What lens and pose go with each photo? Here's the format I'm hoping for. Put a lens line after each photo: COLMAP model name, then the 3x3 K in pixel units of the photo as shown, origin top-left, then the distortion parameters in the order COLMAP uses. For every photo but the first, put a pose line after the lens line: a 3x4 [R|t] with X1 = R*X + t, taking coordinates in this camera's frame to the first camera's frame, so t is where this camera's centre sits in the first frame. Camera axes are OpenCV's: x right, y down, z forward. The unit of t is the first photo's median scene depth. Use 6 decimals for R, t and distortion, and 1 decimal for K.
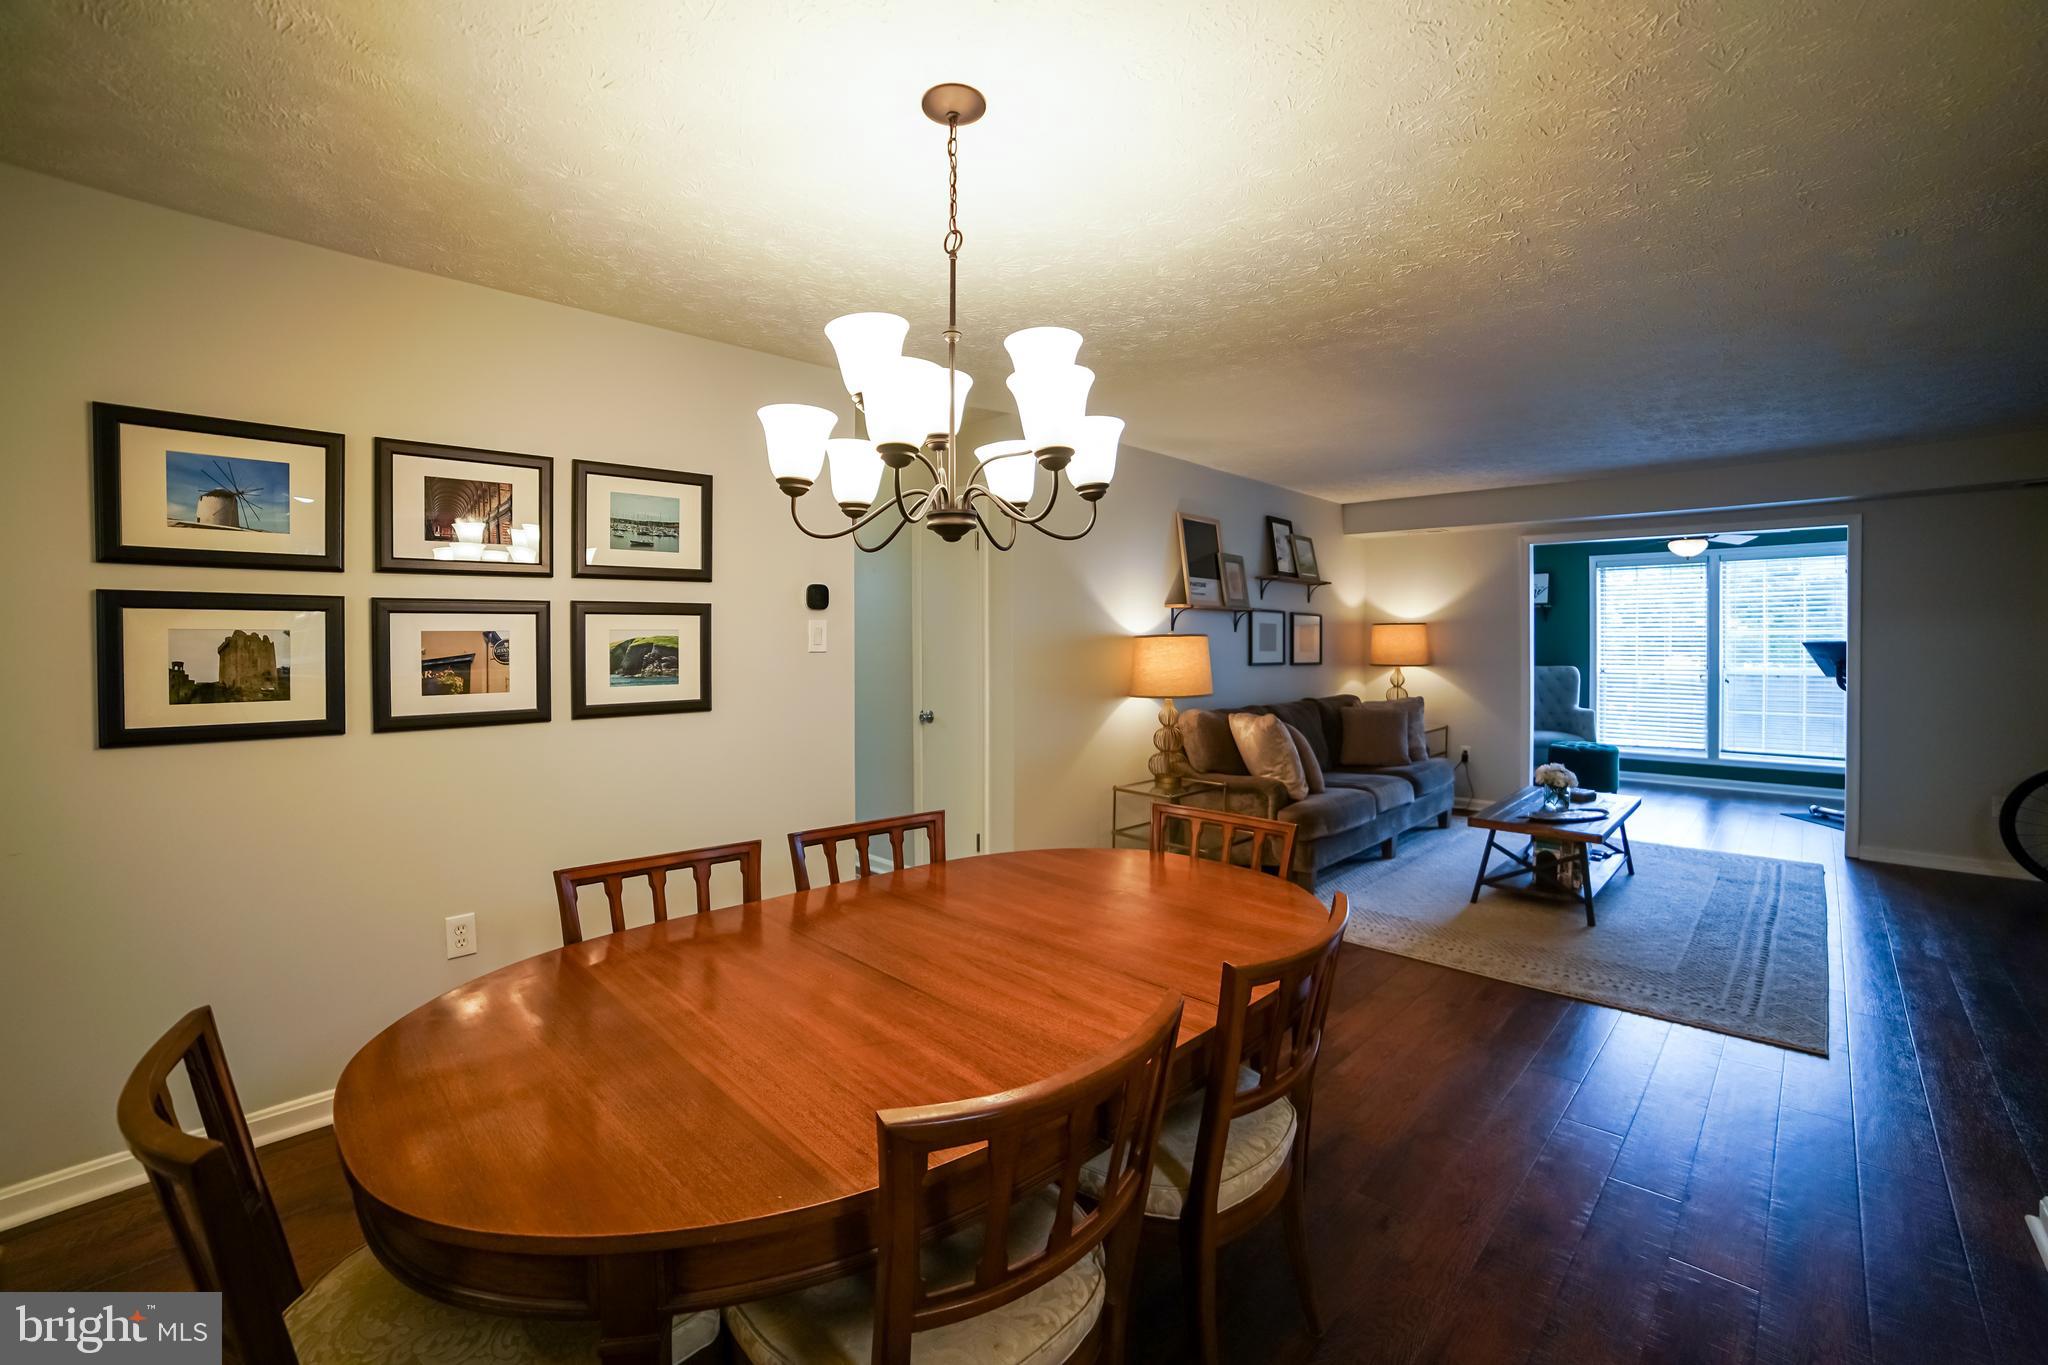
lens RADIAL K [[870.9, 0, 1012.8], [0, 870.9, 652.4], [0, 0, 1]] dist [-0.064088, 0.014632]
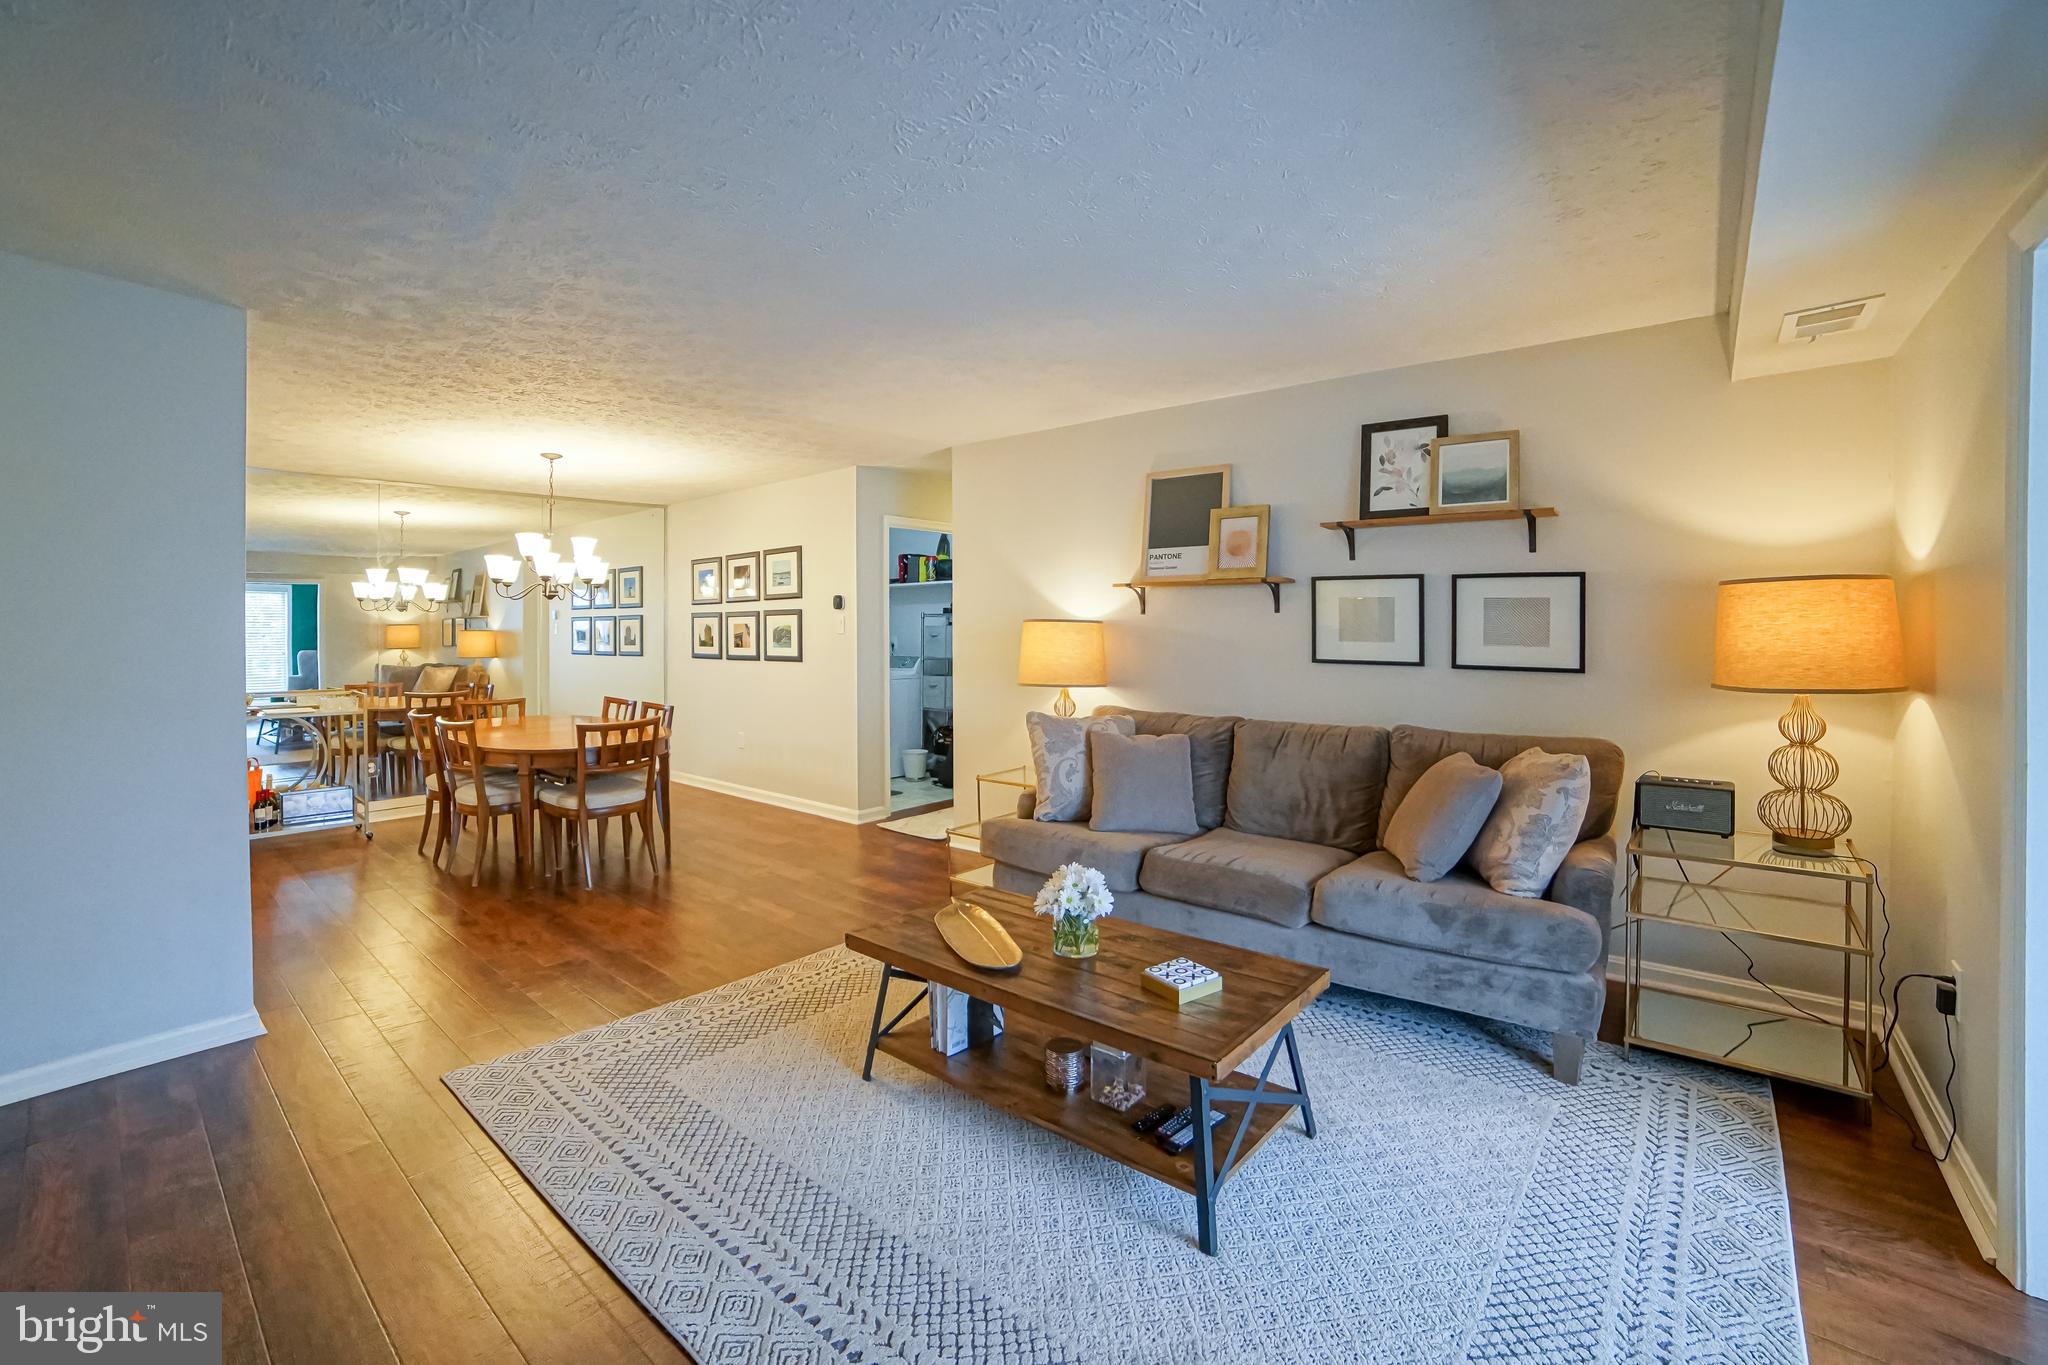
lens RADIAL K [[870.9, 0, 996.4], [0, 870.9, 634.6], [0, 0, 1]] dist [-0.064088, 0.014632]
pose [[0.061146, 0.009216, -0.998086, 1.216773], [-0.010983, 0.999903, 0.008559, -0.013871], [0.998068, 0.010439, 0.061242, 0.959616]]
